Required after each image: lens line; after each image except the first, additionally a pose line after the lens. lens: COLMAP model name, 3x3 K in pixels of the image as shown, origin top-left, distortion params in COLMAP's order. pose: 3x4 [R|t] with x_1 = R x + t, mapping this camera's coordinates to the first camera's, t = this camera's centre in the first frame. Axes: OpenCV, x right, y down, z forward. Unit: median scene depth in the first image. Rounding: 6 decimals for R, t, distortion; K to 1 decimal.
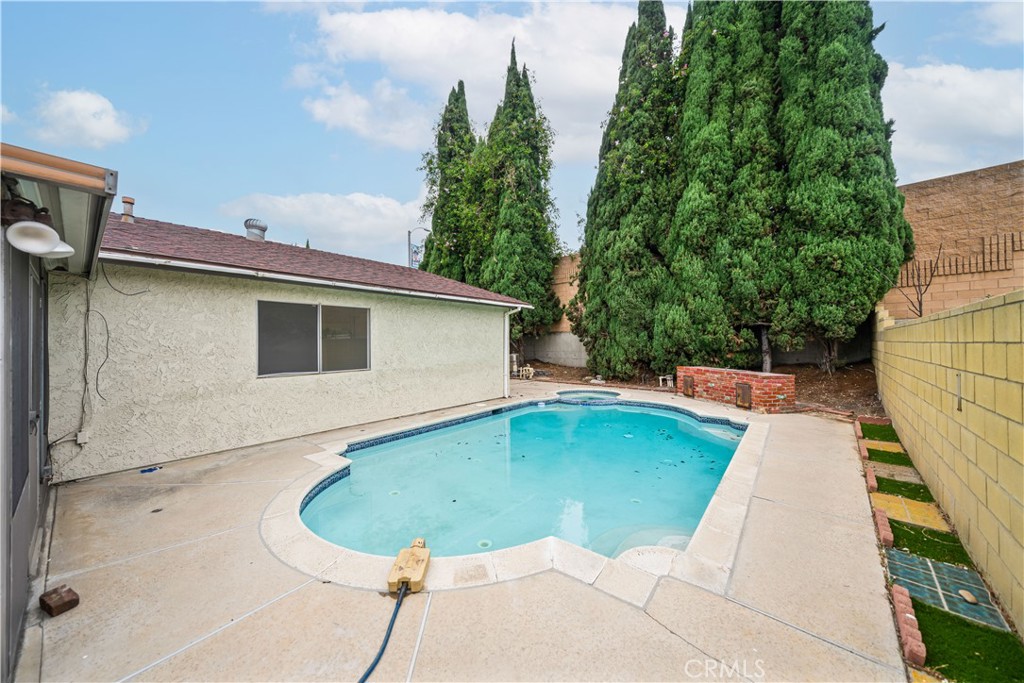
lens RADIAL K [[344.1, 0, 512.0], [0, 344.1, 341.5], [0, 0, 1]] dist [-0.000519, -0.000016]
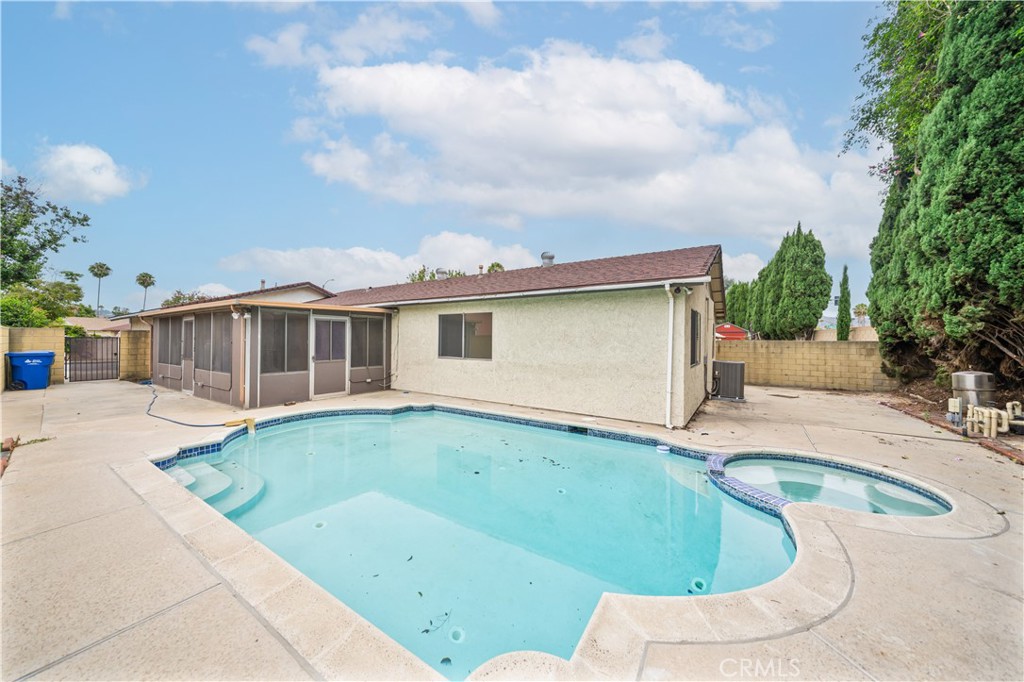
lens RADIAL K [[344.1, 0, 512.0], [0, 344.1, 341.0], [0, 0, 1]] dist [-0.000519, -0.000016]
pose [[0.113693, 0.009584, -0.993470, 0.776703], [-0.010519, 0.999909, 0.008443, -0.001315], [0.993460, 0.009491, 0.113783, 0.842891]]
